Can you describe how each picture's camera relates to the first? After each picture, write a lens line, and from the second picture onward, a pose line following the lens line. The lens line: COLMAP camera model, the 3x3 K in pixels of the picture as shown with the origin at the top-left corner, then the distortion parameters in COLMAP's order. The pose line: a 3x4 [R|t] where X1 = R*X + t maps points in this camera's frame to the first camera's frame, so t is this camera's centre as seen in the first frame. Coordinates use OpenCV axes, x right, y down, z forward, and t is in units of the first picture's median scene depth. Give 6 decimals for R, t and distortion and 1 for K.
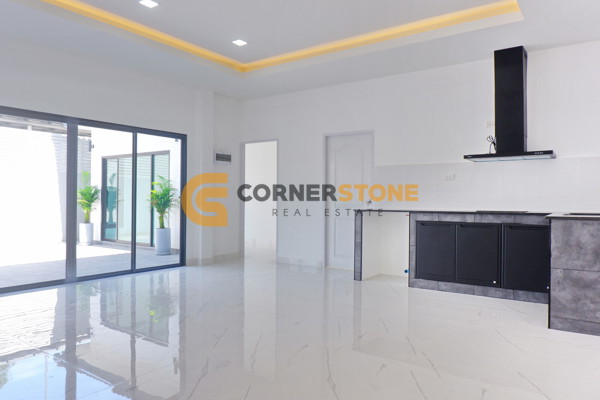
lens RADIAL K [[433.1, 0, 300.0], [0, 433.1, 200.0], [0, 0, 1]] dist [-0.007073, 0.002316]
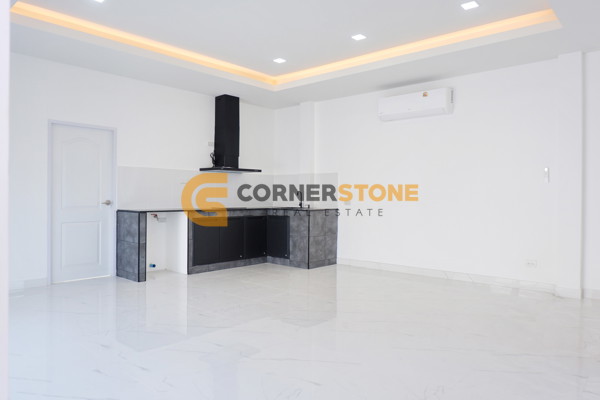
lens RADIAL K [[439.7, 0, 305.1], [0, 439.7, 201.0], [0, 0, 1]] dist [-0.008879, 0.000154]
pose [[0.095574, -0.012318, 0.995346, -0.938331], [-0.004856, 0.999906, 0.012841, -0.017280], [-0.995411, -0.006061, 0.095505, 0.588891]]
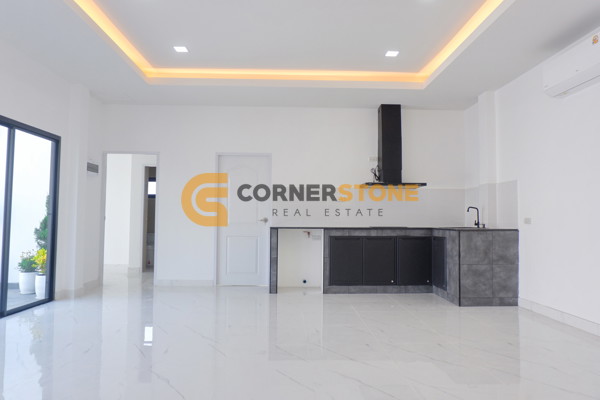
lens RADIAL K [[439.7, 0, 305.1], [0, 439.7, 201.0], [0, 0, 1]] dist [-0.008879, 0.000154]
pose [[0.790972, 0.027924, 0.611214, -0.528481], [-0.001076, 0.999020, -0.044248, 0.006160], [-0.611851, 0.034341, 0.790227, 0.097669]]
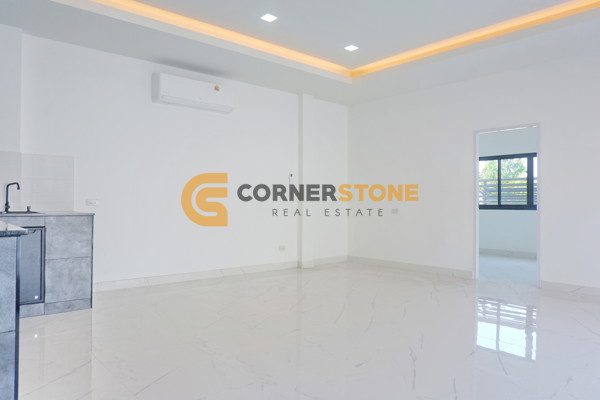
lens RADIAL K [[433.1, 0, 300.0], [0, 433.1, 200.0], [0, 0, 1]] dist [-0.007073, 0.002316]
pose [[-0.973322, -0.007230, 0.229331, -0.169279], [-0.007201, 0.999974, 0.000967, -0.004088], [-0.229332, -0.000710, -0.973348, 1.446133]]
